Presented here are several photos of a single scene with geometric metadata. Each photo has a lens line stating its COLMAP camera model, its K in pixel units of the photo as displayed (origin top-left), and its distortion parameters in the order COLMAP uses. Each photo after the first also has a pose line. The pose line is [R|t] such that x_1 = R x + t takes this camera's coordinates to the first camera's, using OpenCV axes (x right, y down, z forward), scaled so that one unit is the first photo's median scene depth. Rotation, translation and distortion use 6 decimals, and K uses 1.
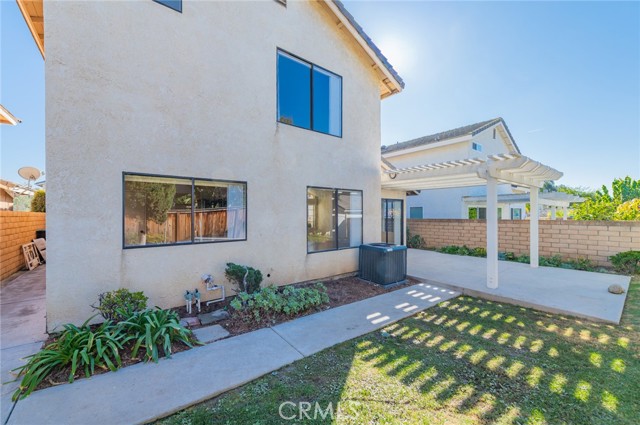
lens RADIAL K [[252.6, 0, 317.7], [0, 252.6, 212.6], [0, 0, 1]] dist [0.008551, -0.001557]
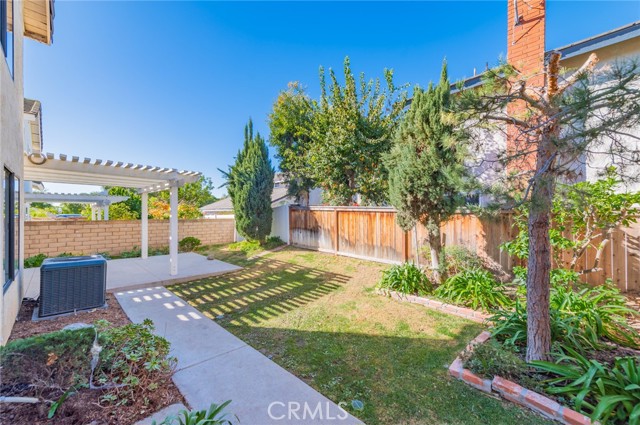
lens RADIAL K [[252.6, 0, 319.9], [0, 252.6, 212.6], [0, 0, 1]] dist [0.008551, -0.001557]
pose [[-0.111810, -0.000178, 0.993730, -0.977322], [-0.001046, 0.999999, 0.000062, -0.014090], [-0.993729, -0.001032, -0.111810, 0.660423]]
